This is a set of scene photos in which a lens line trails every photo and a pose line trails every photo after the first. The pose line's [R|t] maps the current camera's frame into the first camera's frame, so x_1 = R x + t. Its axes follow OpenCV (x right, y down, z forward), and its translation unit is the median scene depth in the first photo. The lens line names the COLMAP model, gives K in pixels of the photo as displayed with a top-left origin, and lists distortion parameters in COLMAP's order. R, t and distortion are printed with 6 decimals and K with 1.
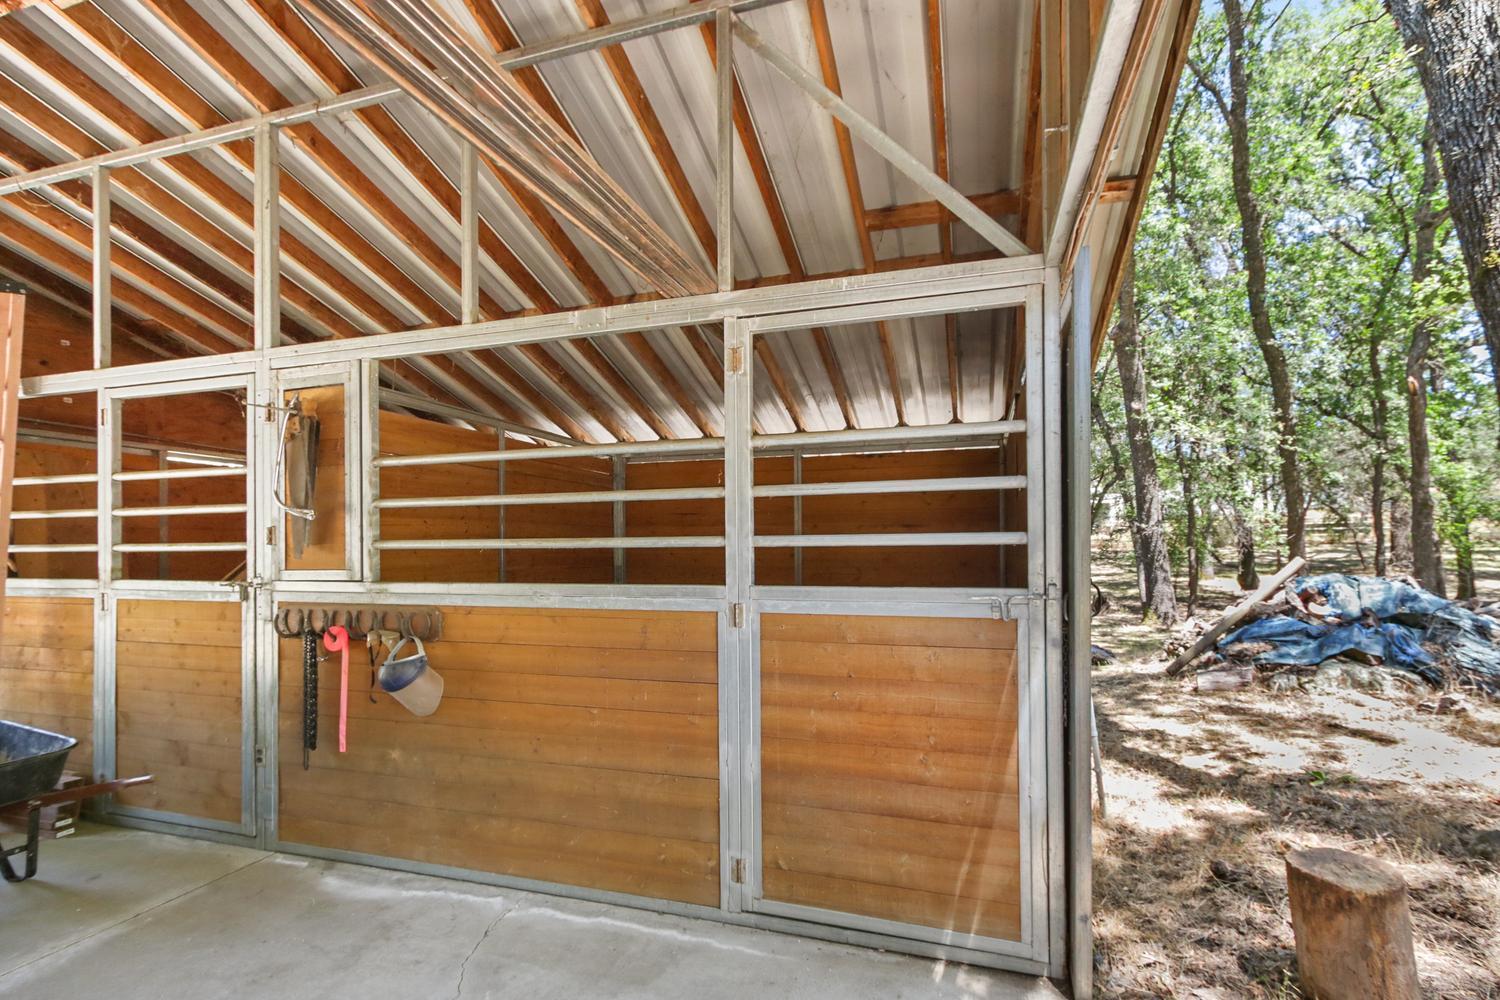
lens RADIAL K [[710.0, 0, 742.3], [0, 710.0, 544.4], [0, 0, 1]] dist [0.001575, 0.000836]
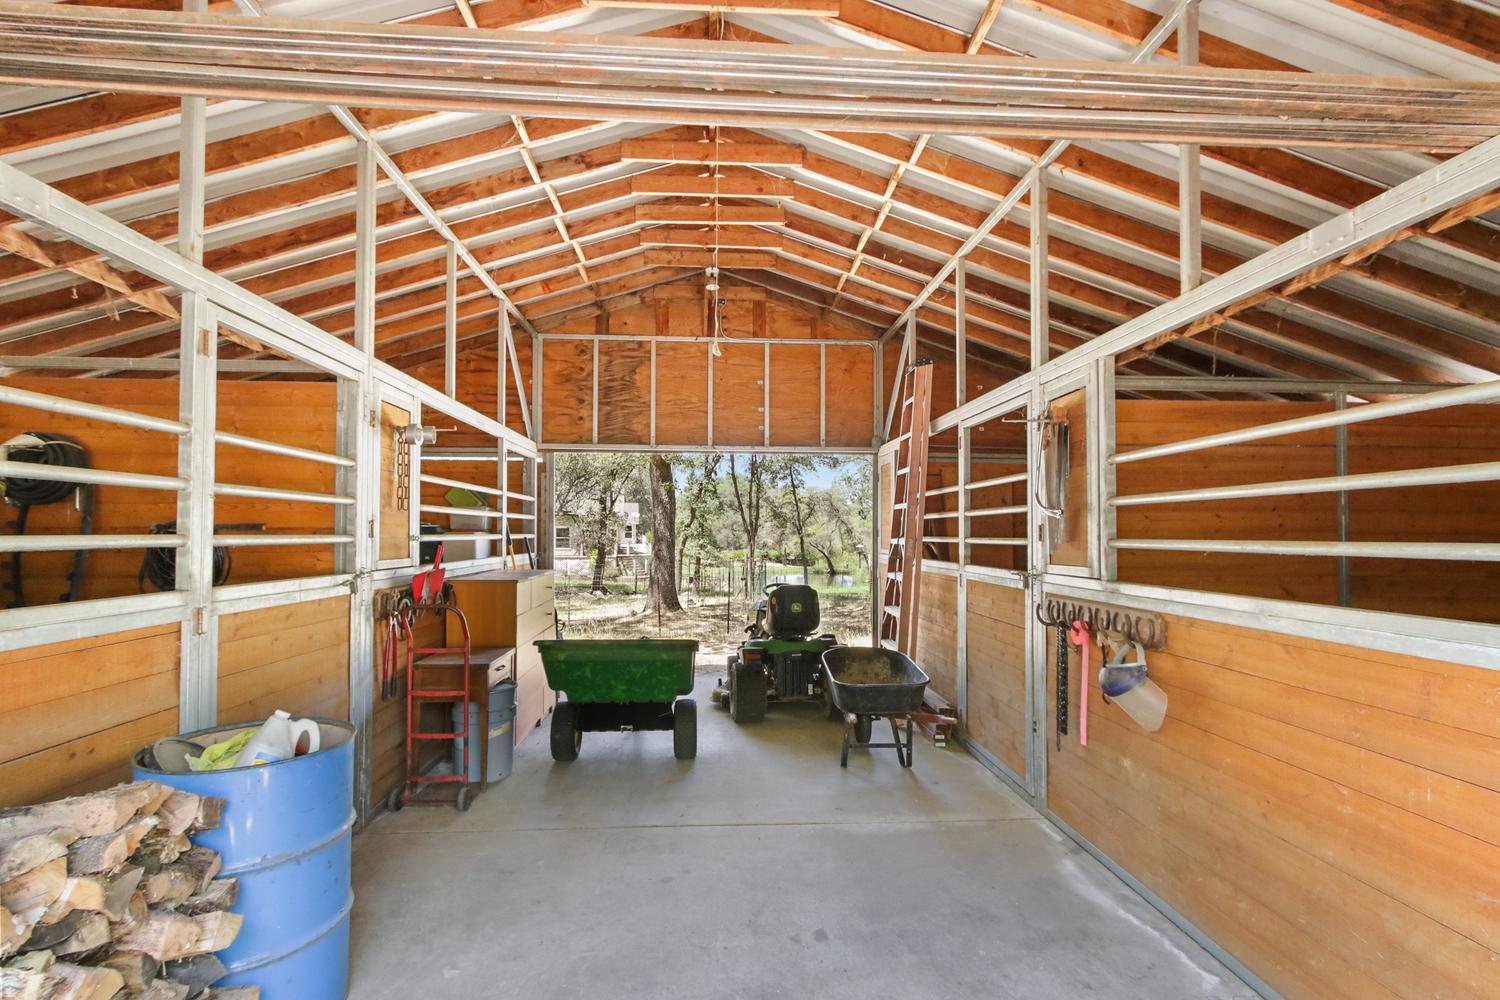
lens RADIAL K [[683.7, 0, 748.4], [0, 683.7, 520.8], [0, 0, 1]] dist [0.002377, -0.000001]
pose [[0.357002, -0.010829, -0.934041, 0.189742], [0.001943, 0.999939, -0.010851, -0.021104], [0.934102, 0.002059, 0.357001, 0.190383]]
